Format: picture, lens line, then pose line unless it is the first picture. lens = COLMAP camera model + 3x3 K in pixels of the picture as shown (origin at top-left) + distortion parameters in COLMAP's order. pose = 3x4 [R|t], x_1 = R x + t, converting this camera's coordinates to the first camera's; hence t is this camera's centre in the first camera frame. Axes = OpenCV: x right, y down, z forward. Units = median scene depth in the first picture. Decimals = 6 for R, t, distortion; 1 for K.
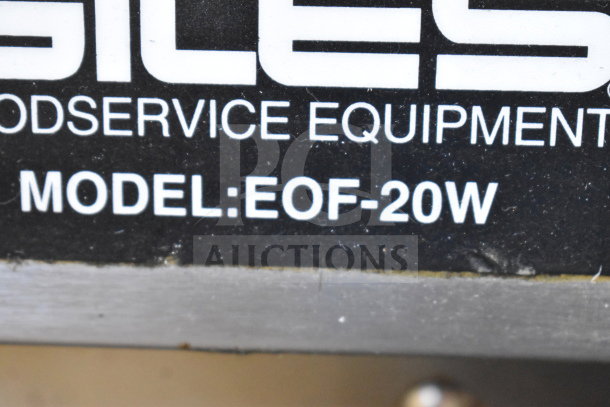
lens RADIAL K [[1320.5, 0, 303.8], [0, 1320.5, 204.2], [0, 0, 1]] dist [0.048851, 0.000000]
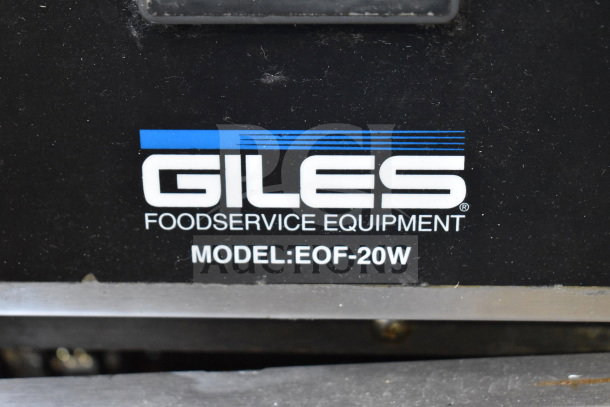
lens RADIAL K [[1266.1, 0, 305.9], [0, 1266.1, 203.8], [0, 0, 1]] dist [0.038112, 0.000000]
pose [[0.999695, -0.024662, 0.001435, -0.028365], [0.023979, 0.982705, 0.183618, -0.476055], [-0.005939, -0.183528, 0.982997, -1.047197]]
